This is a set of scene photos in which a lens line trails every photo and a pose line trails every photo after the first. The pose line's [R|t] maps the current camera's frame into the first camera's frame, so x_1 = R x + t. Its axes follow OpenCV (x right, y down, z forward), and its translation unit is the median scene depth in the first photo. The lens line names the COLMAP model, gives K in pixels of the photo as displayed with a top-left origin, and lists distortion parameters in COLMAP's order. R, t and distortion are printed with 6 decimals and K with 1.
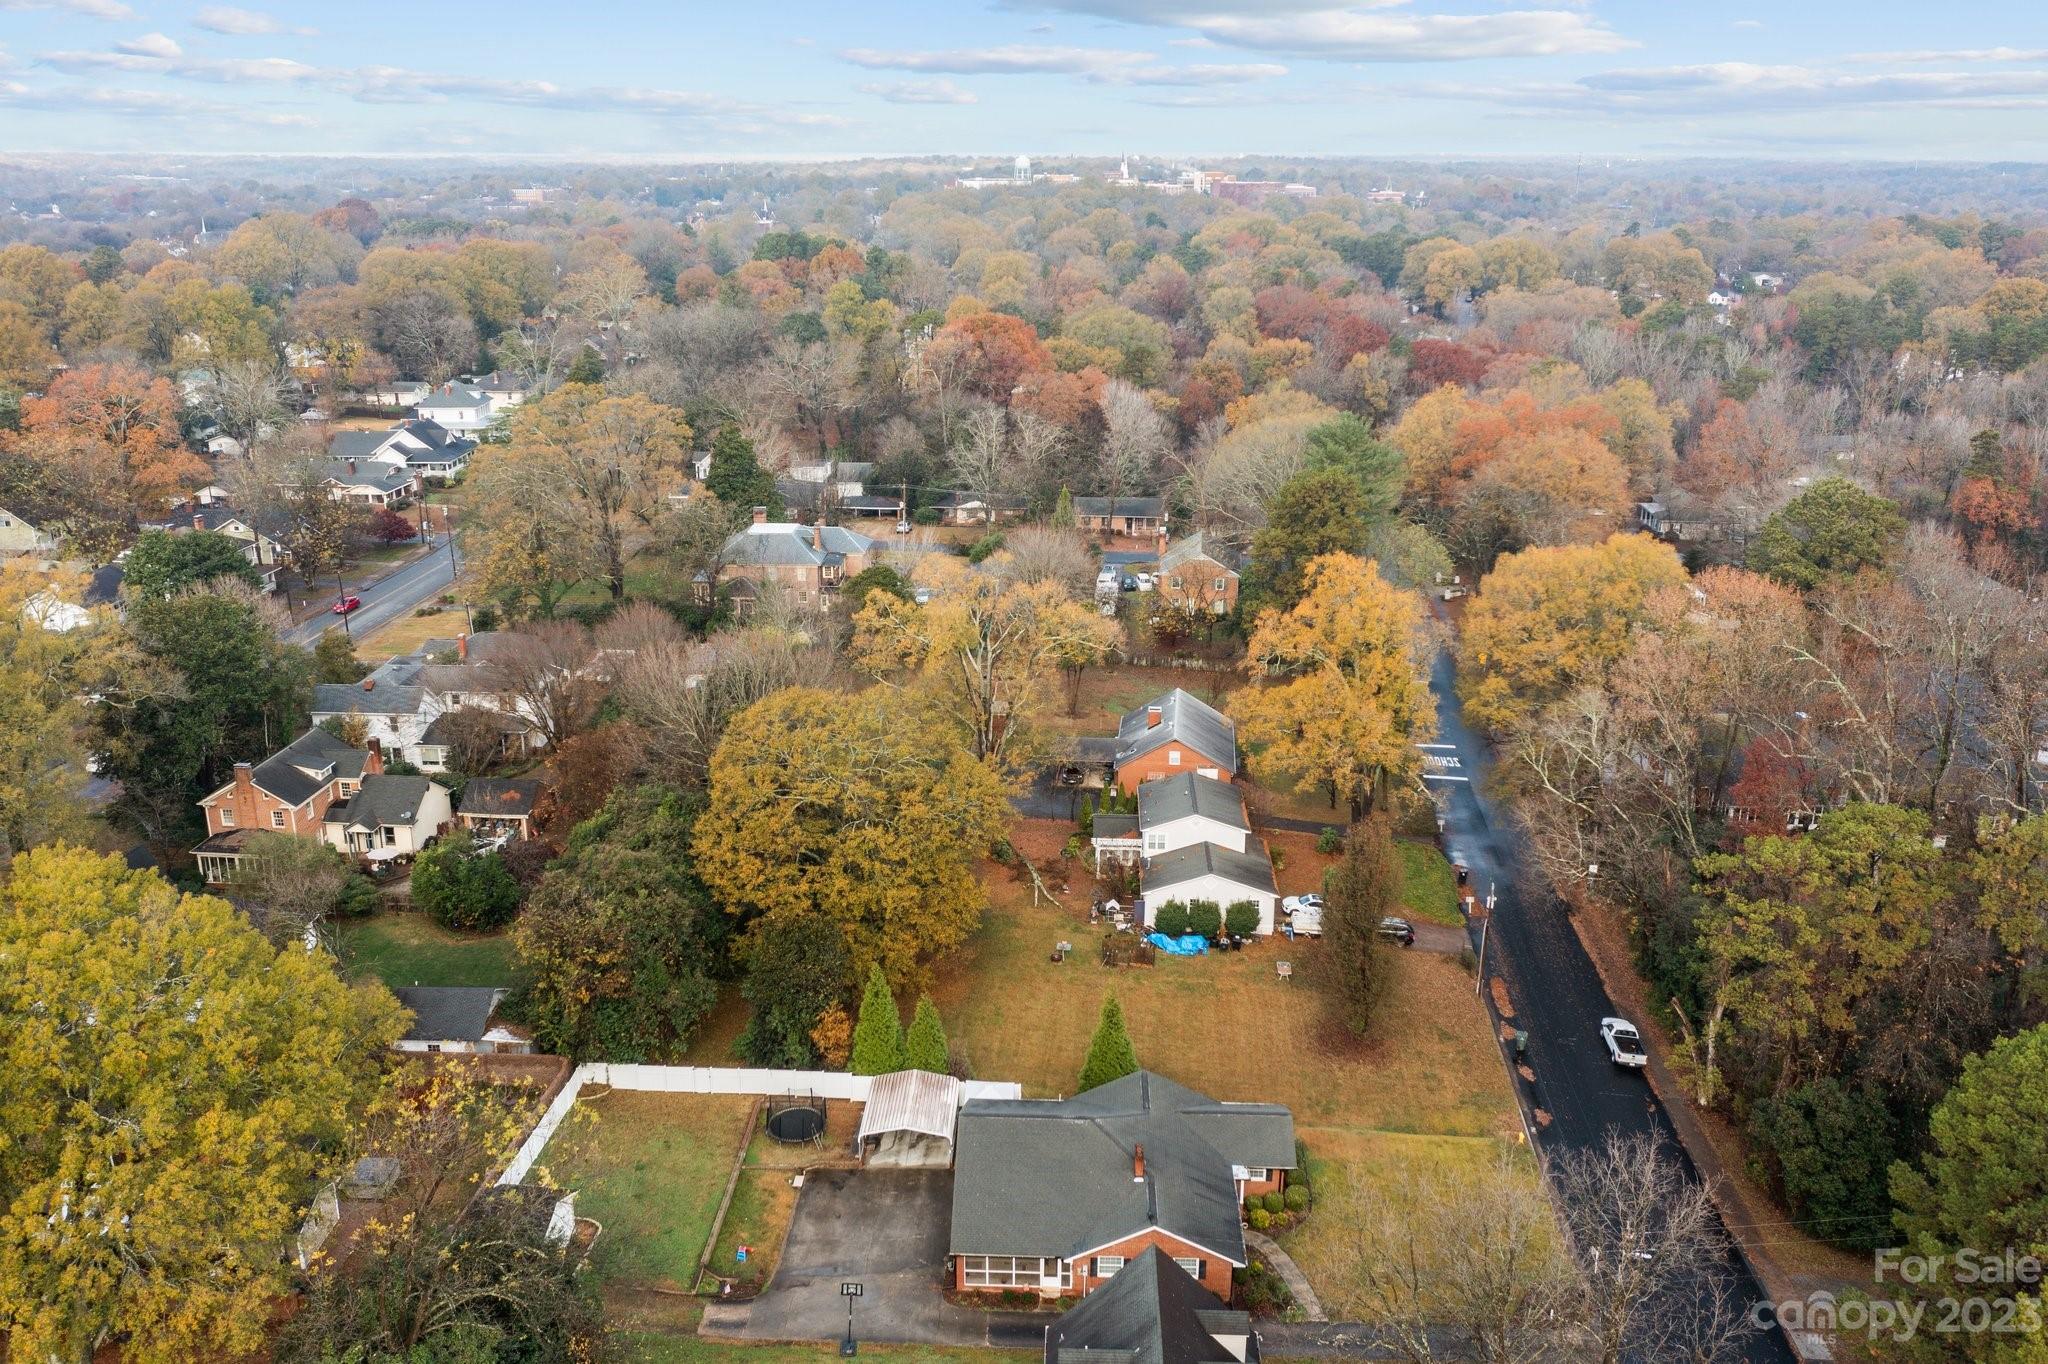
lens RADIAL K [[1675.9, 0, 1024.0], [0, 1675.9, 682.0], [0, 0, 1]] dist [0.007952, 0.002622]
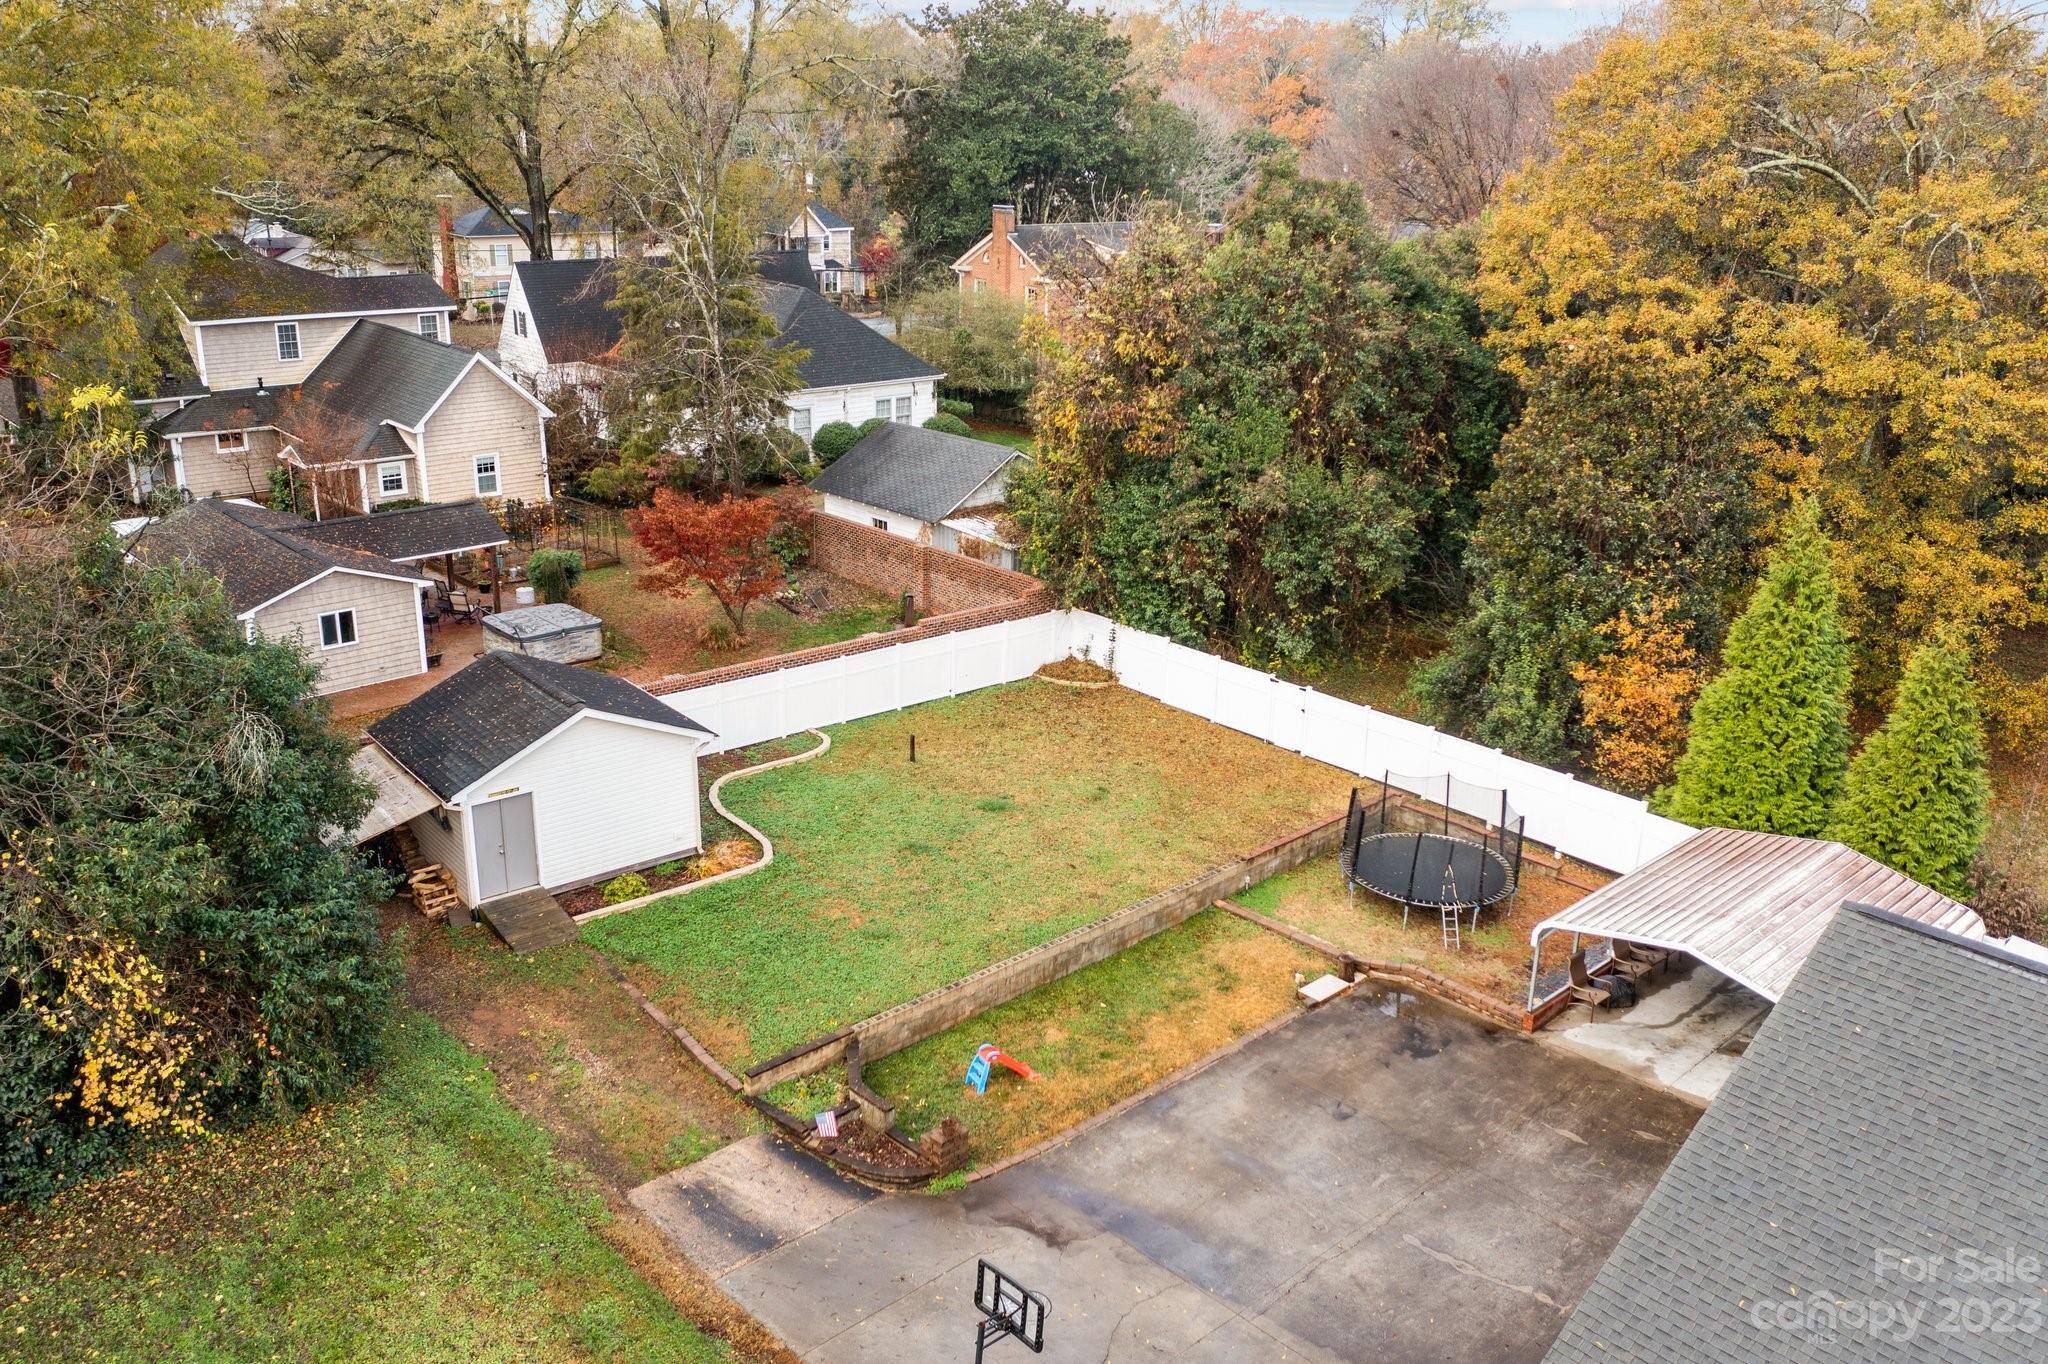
lens RADIAL K [[1675.9, 0, 1024.0], [0, 1675.9, 682.0], [0, 0, 1]] dist [0.007952, 0.002622]
pose [[0.704532, 0.234588, -0.669779, 0.031536], [-0.224786, 0.968957, 0.102925, 0.209918], [0.673132, 0.078042, 0.735393, 0.684212]]
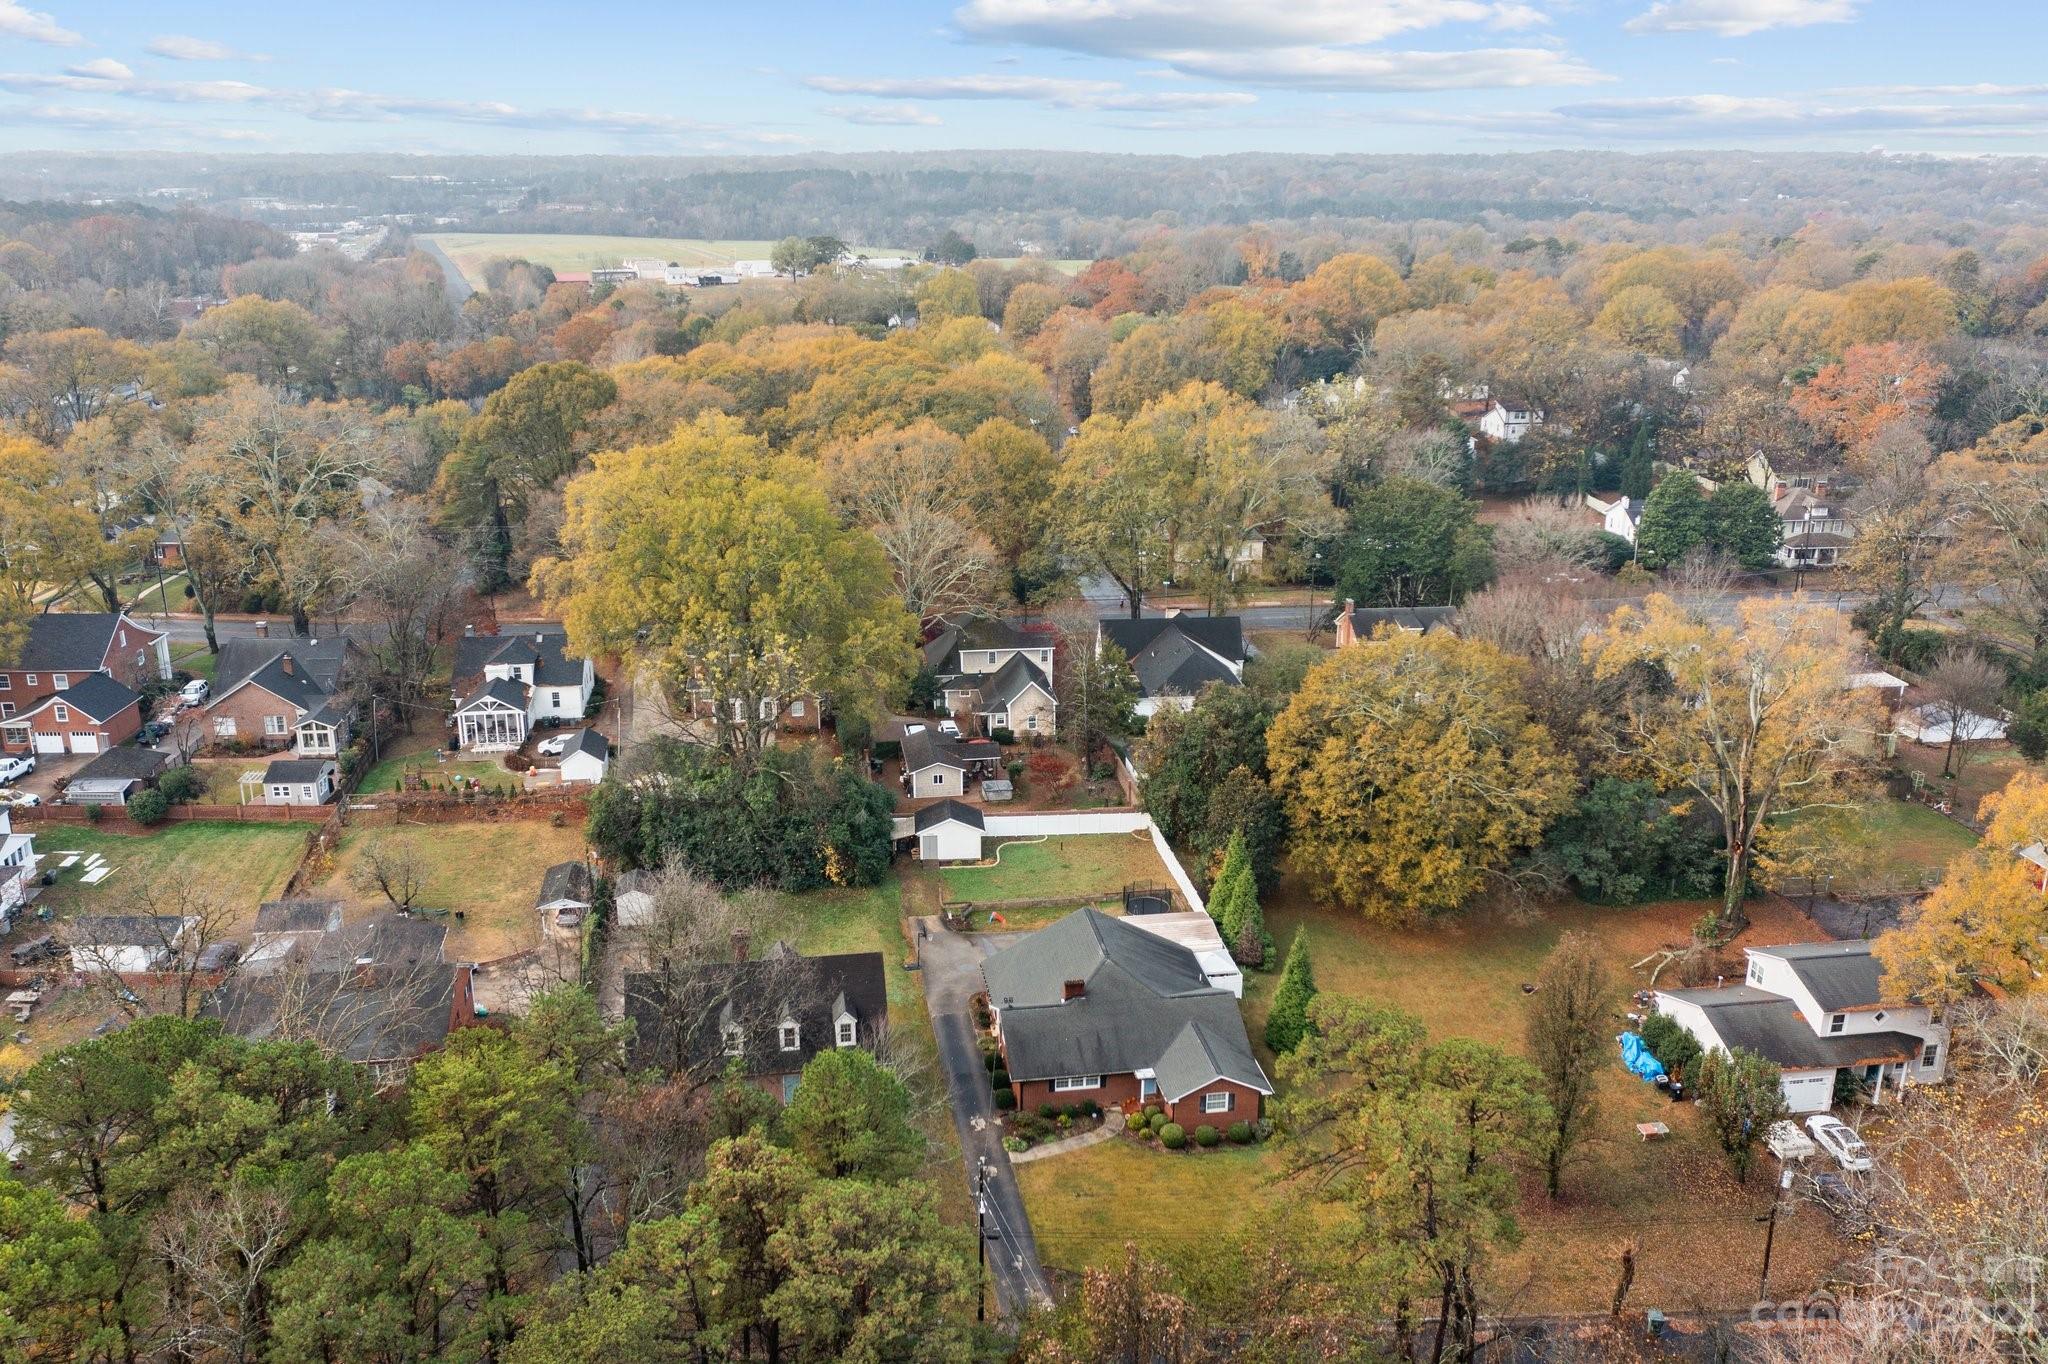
lens RADIAL K [[1675.9, 0, 1024.0], [0, 1675.9, 682.0], [0, 0, 1]] dist [0.007952, 0.002622]
pose [[0.182210, 0.287337, -0.940339, 1.000194], [-0.296122, 0.927984, 0.226182, -0.155776], [0.937609, 0.237242, 0.254175, 0.552033]]
